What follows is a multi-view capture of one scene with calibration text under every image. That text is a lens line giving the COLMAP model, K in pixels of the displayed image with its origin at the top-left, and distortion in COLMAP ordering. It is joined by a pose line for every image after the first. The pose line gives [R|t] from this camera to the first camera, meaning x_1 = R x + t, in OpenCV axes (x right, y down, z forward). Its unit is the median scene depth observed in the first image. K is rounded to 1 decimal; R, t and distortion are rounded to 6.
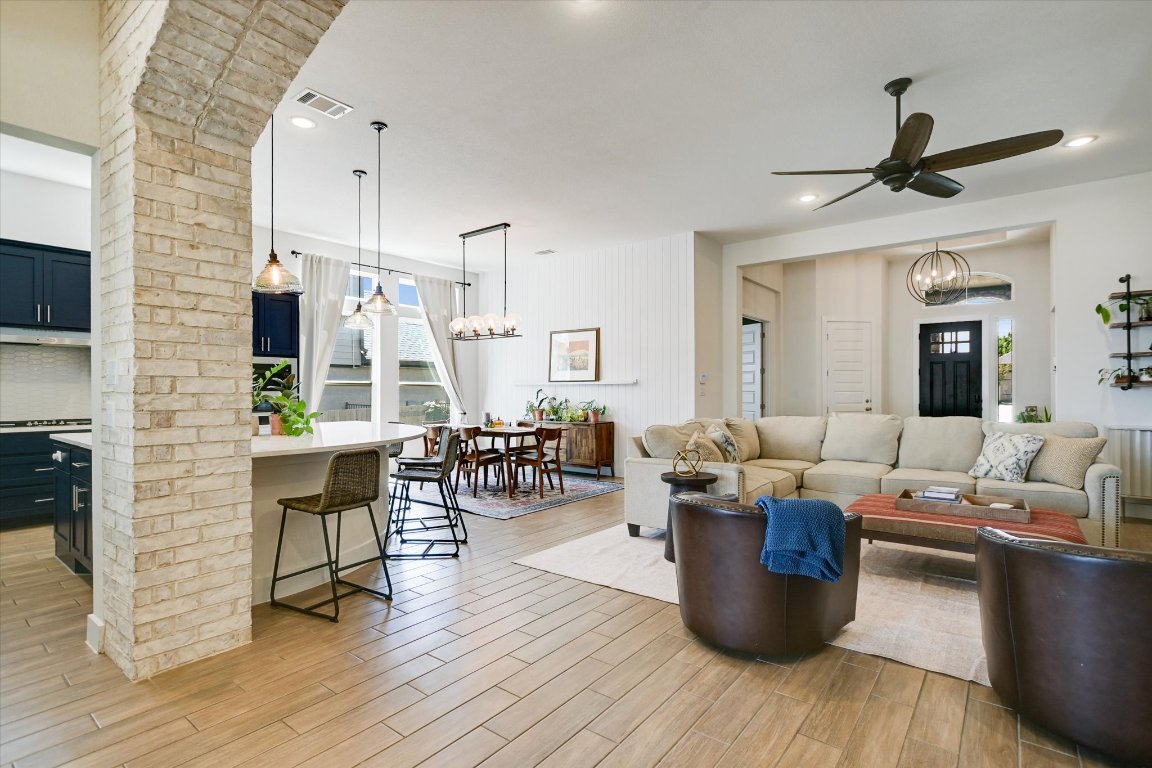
lens RADIAL K [[555.9, 0, 574.4], [0, 555.9, 391.2], [0, 0, 1]] dist [-0.002122, -0.000376]
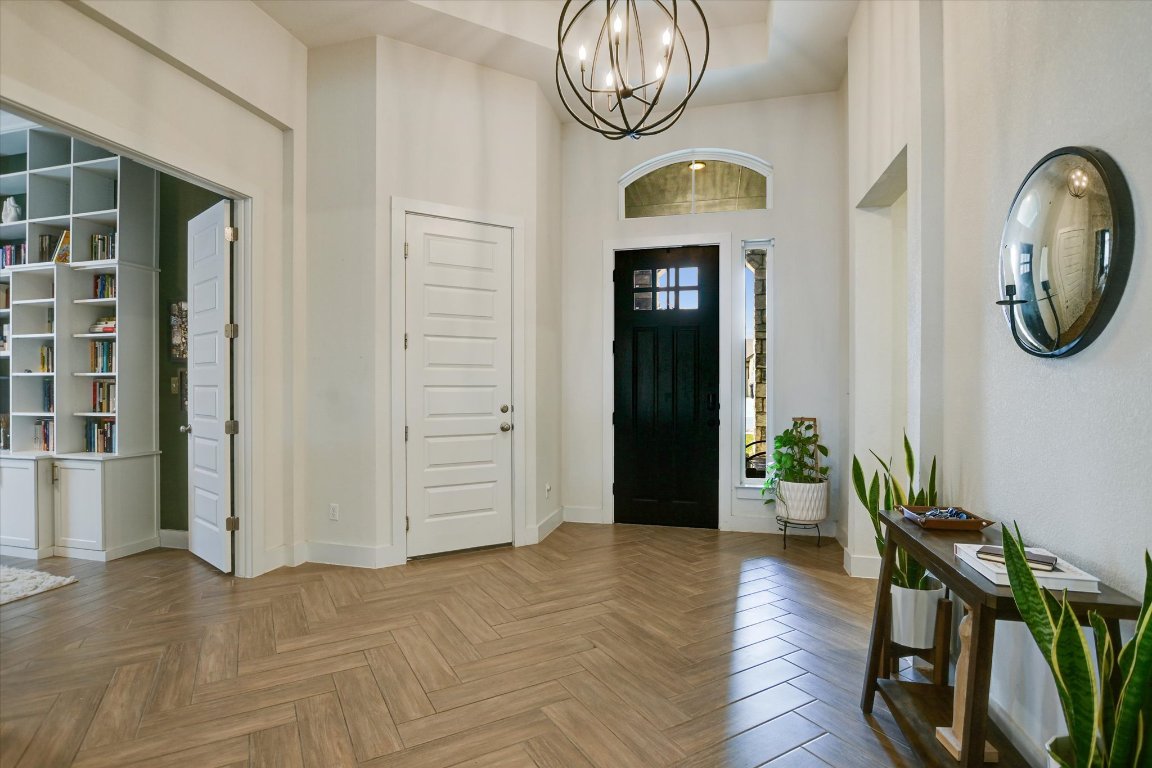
lens RADIAL K [[563.6, 0, 569.8], [0, 563.6, 399.9], [0, 0, 1]] dist [-0.016341, 0.000263]
pose [[0.913819, -0.007868, 0.406046, 0.468065], [-0.002012, 0.999712, 0.023900, -0.000185], [-0.406117, -0.022657, 0.913540, 0.682894]]
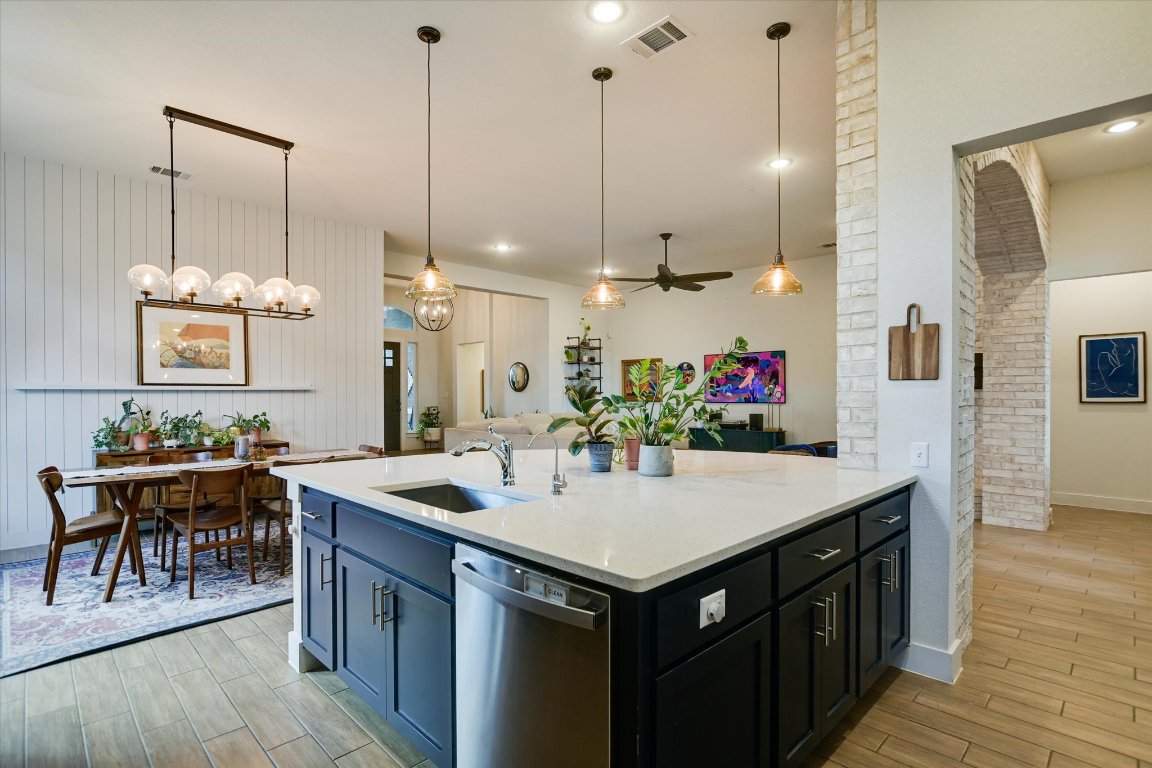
lens RADIAL K [[557.2, 0, 572.6], [0, 557.2, 396.9], [0, 0, 1]] dist [-0.021984, 0.000510]
pose [[0.125947, -0.006444, 0.992016, -0.607510], [0.002308, 0.999978, 0.006203, -0.006734], [-0.992034, 0.001508, 0.125959, 0.496078]]
